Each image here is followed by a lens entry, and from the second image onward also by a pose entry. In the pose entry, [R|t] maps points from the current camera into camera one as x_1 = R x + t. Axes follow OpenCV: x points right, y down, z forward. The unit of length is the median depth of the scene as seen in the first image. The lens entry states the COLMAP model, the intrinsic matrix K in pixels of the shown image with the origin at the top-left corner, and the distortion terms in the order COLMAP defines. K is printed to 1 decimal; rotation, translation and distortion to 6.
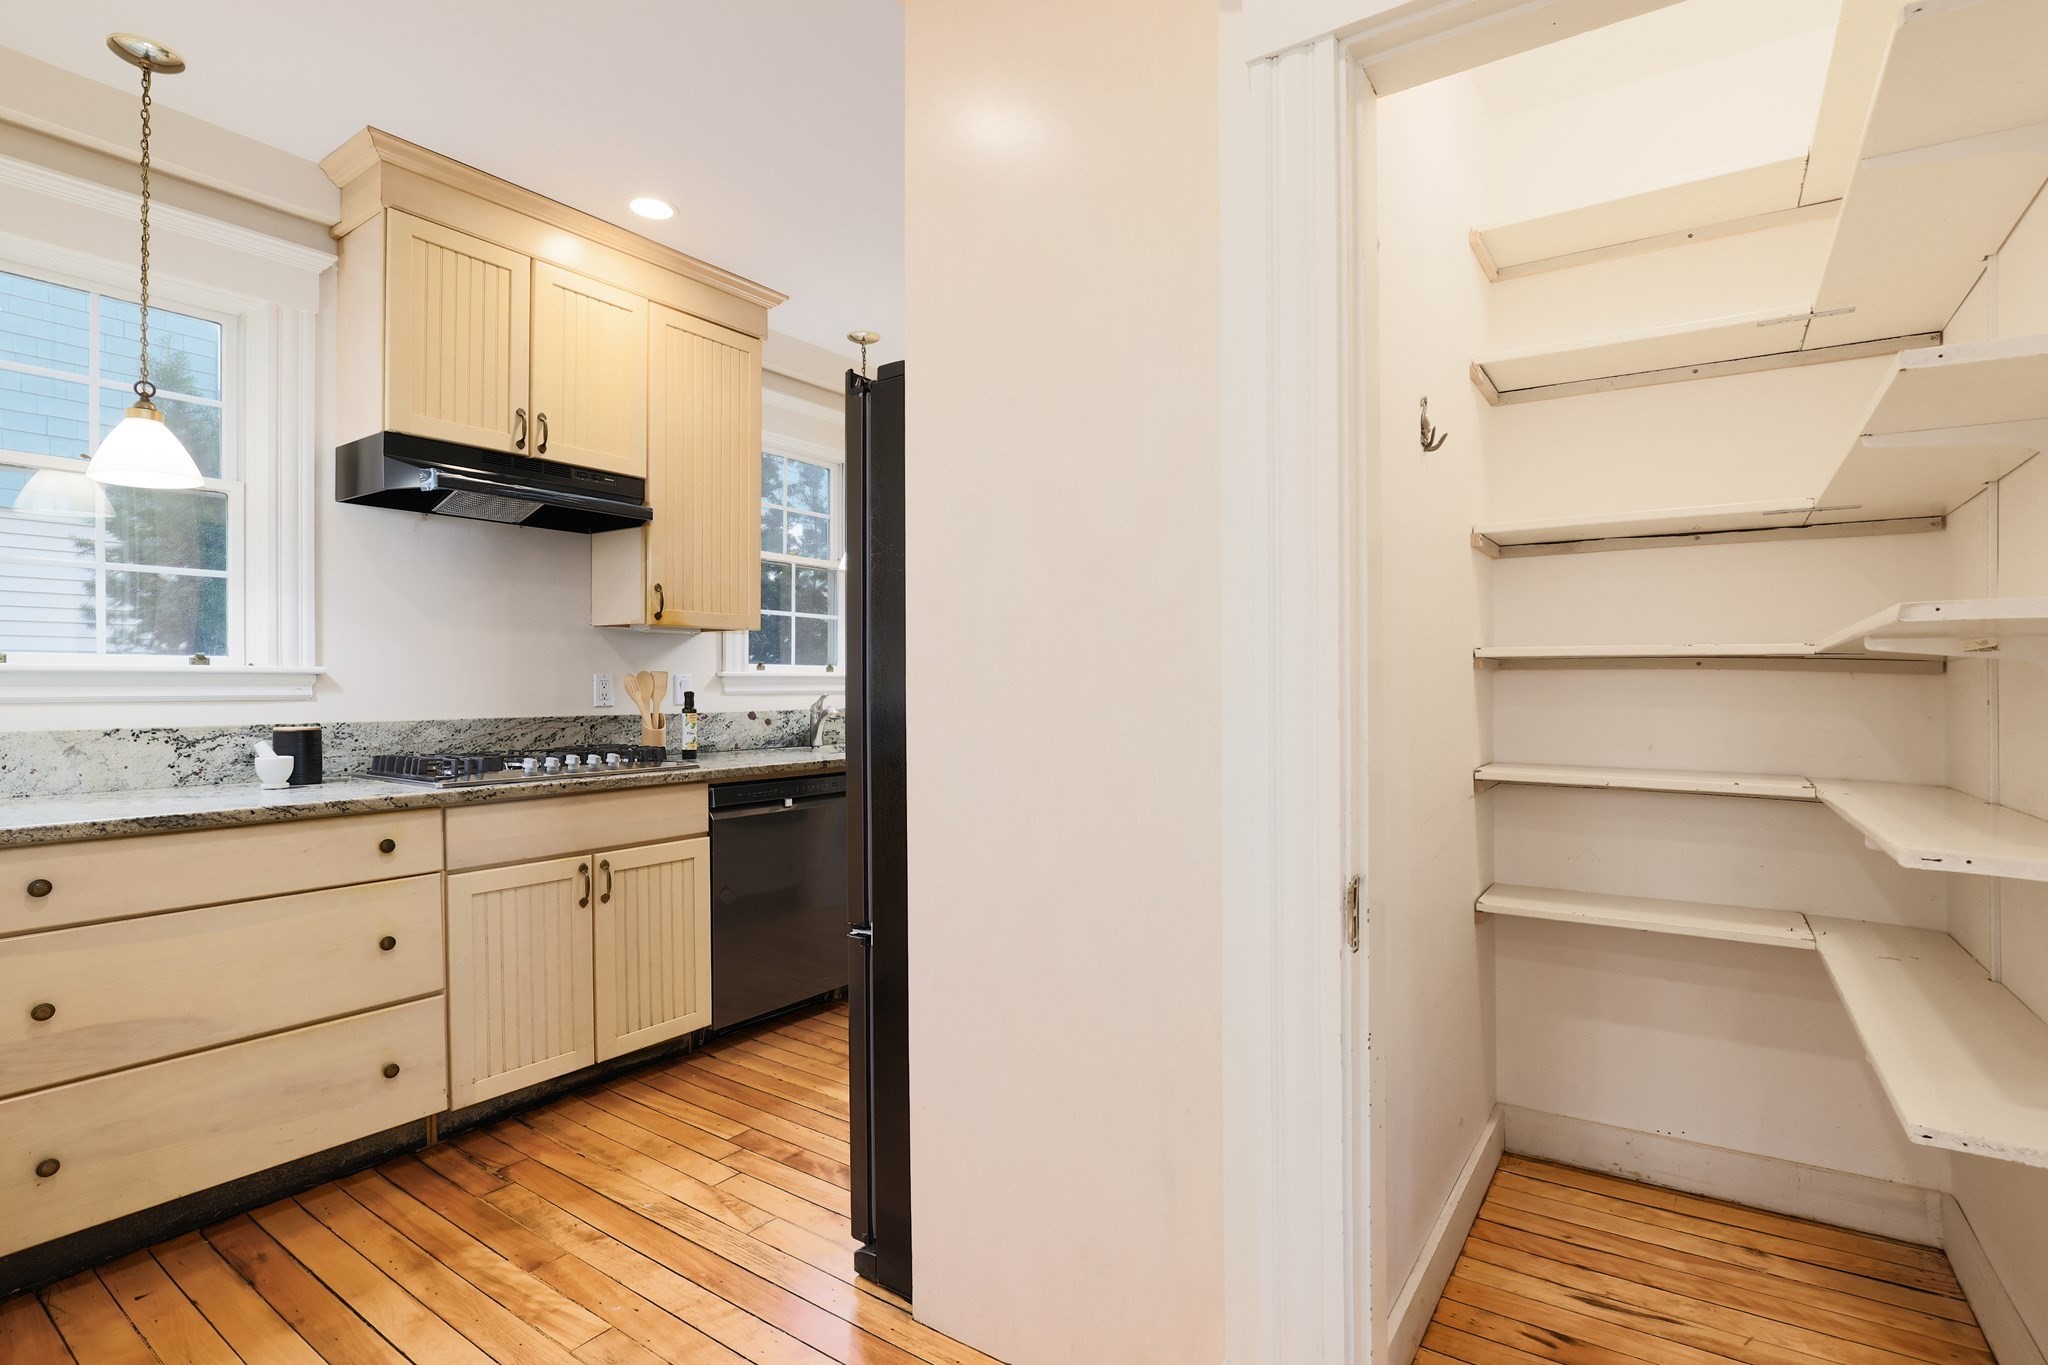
lens RADIAL K [[975.3, 0, 965.8], [0, 975.3, 679.1], [0, 0, 1]] dist [-0.016918, 0.003634]
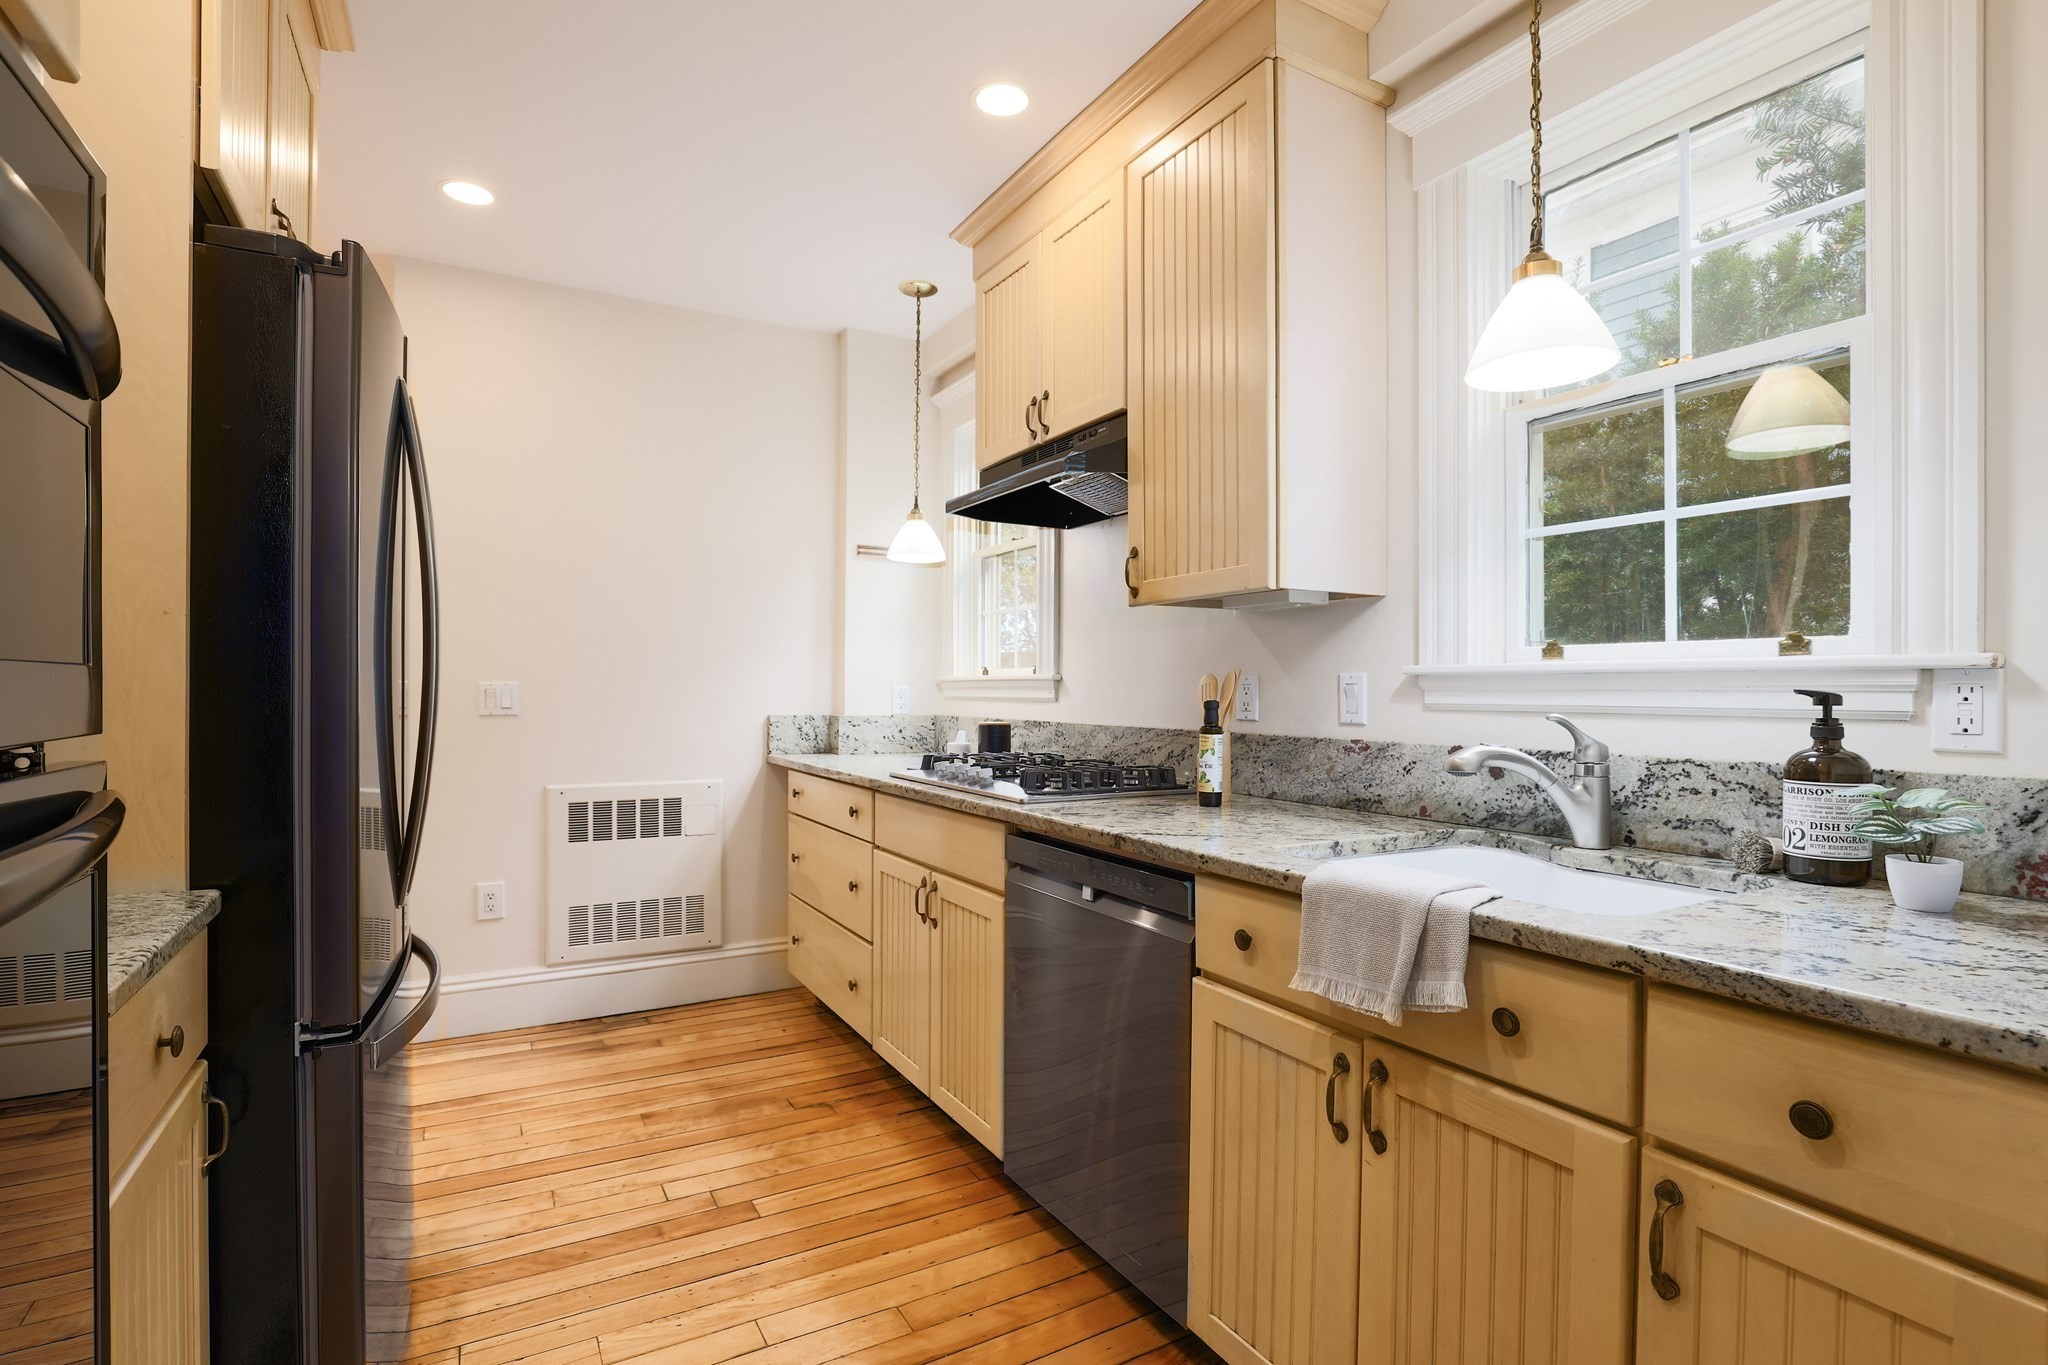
lens RADIAL K [[975.3, 0, 1029.0], [0, 975.3, 679.3], [0, 0, 1]] dist [-0.016918, 0.003634]
pose [[-0.365820, -0.017106, -0.930529, 0.434543], [-0.004072, 0.999851, -0.016779, 0.012810], [0.930677, -0.002349, -0.365835, 1.374818]]
